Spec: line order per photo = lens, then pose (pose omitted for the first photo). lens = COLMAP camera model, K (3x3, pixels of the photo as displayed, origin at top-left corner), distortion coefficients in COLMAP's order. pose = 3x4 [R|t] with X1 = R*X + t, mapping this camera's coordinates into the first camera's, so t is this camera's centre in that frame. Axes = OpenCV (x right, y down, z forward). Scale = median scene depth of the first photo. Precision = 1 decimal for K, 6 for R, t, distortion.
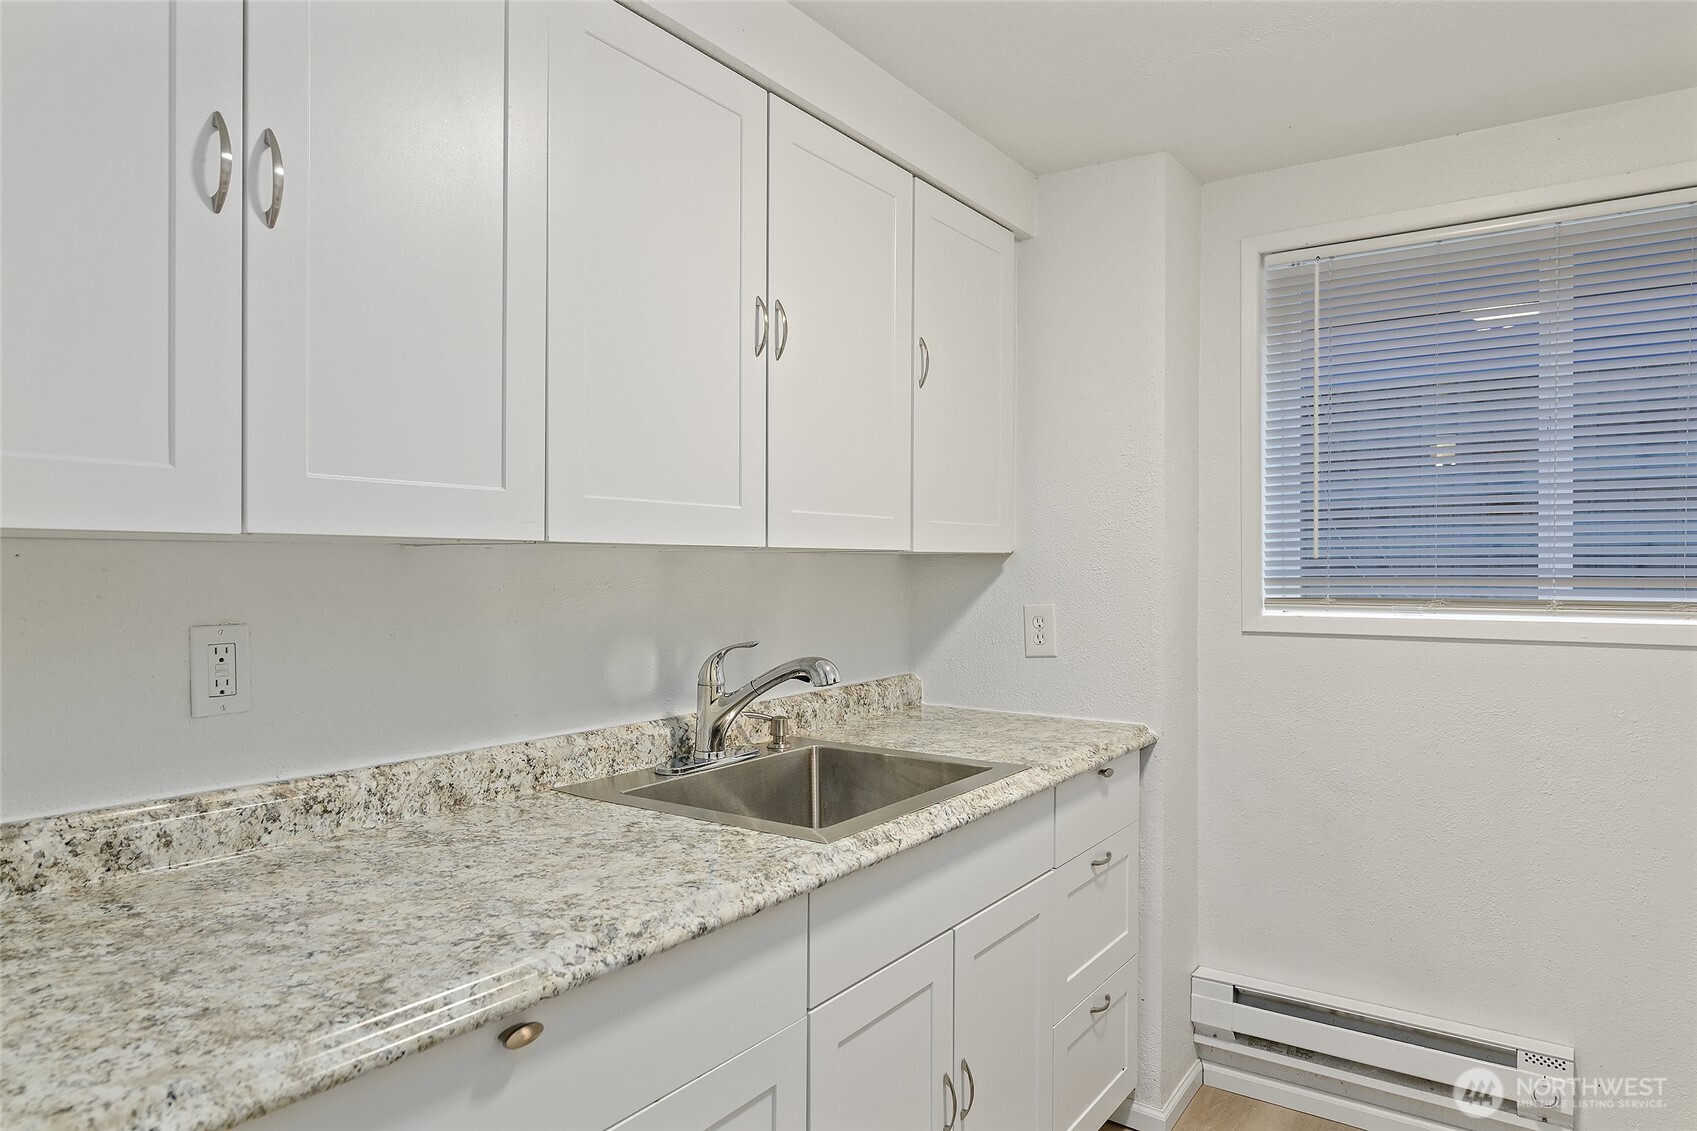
lens RADIAL K [[1081.7, 0, 850.4], [0, 1081.7, 559.5], [0, 0, 1]] dist [0.015648, -0.008061]
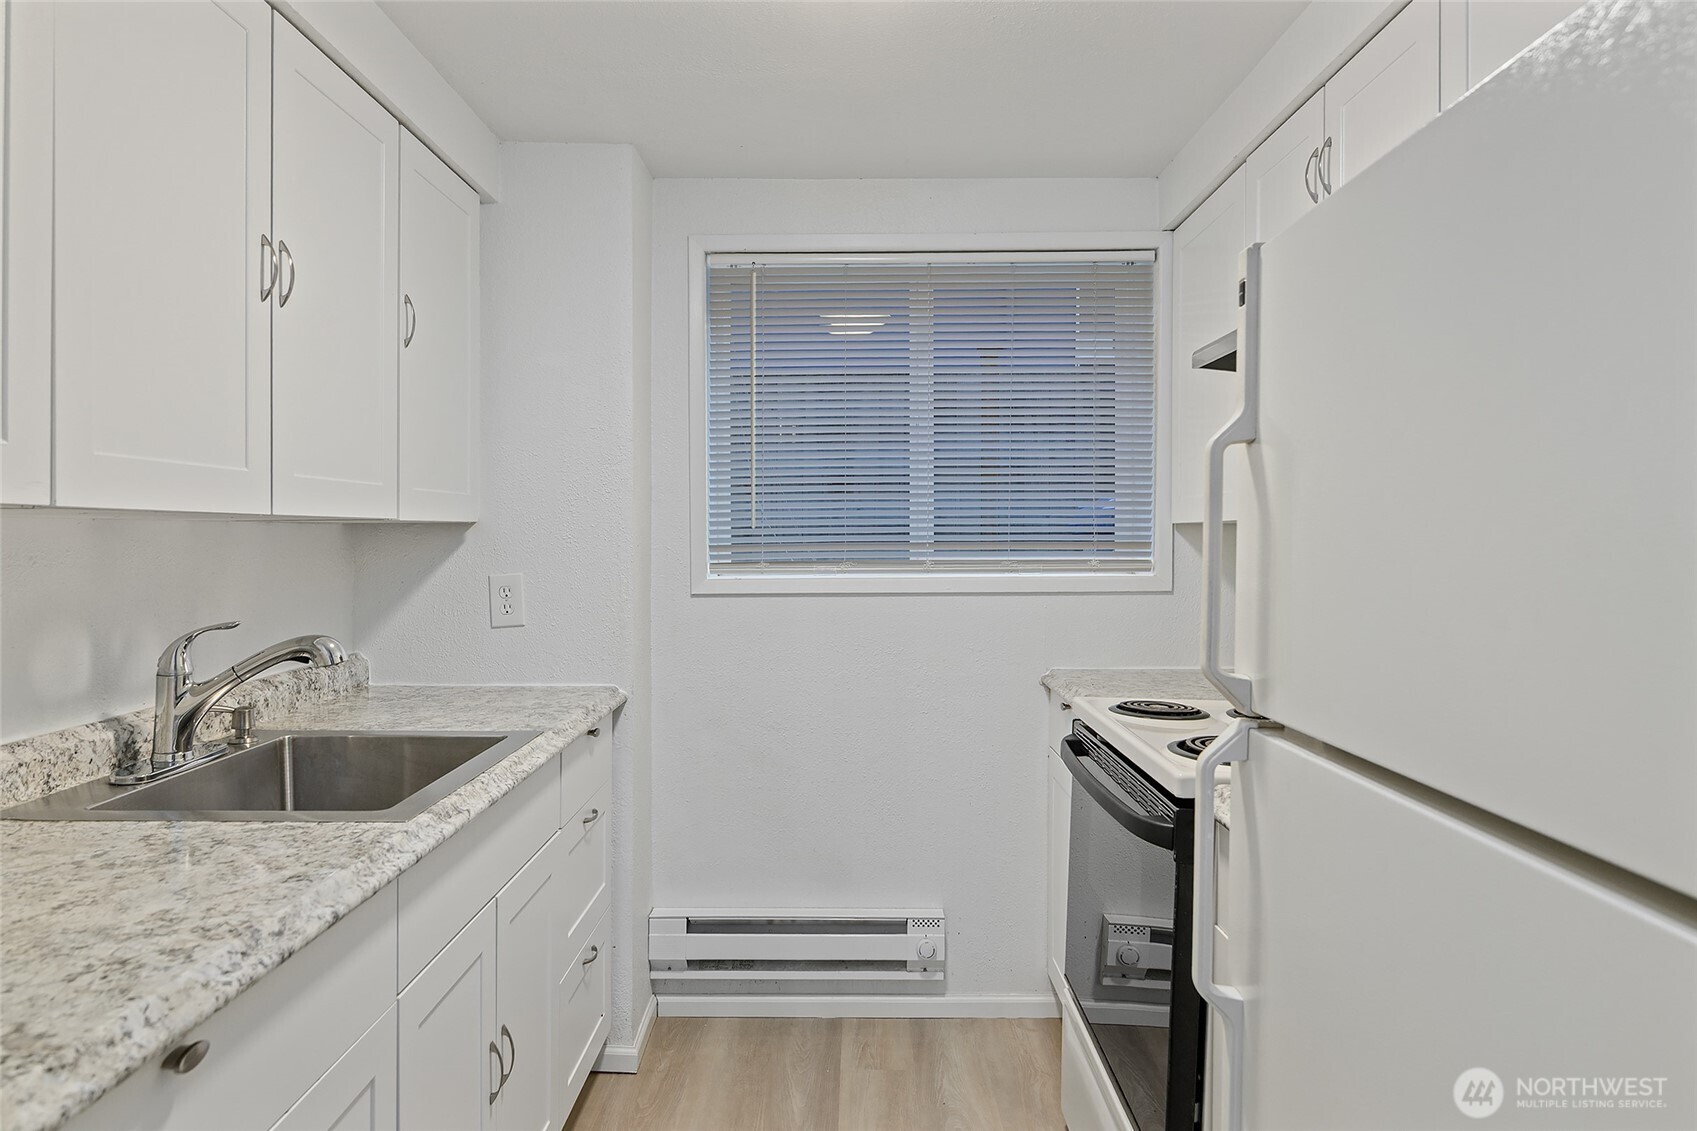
lens RADIAL K [[1116.2, 0, 862.8], [0, 1116.2, 530.0], [0, 0, 1]] dist [0.017316, -0.002808]
pose [[0.824989, -0.001158, 0.565148, -0.152910], [0.001016, 0.999999, 0.000566, 0.001023], [-0.565148, 0.000107, 0.824989, -0.034141]]
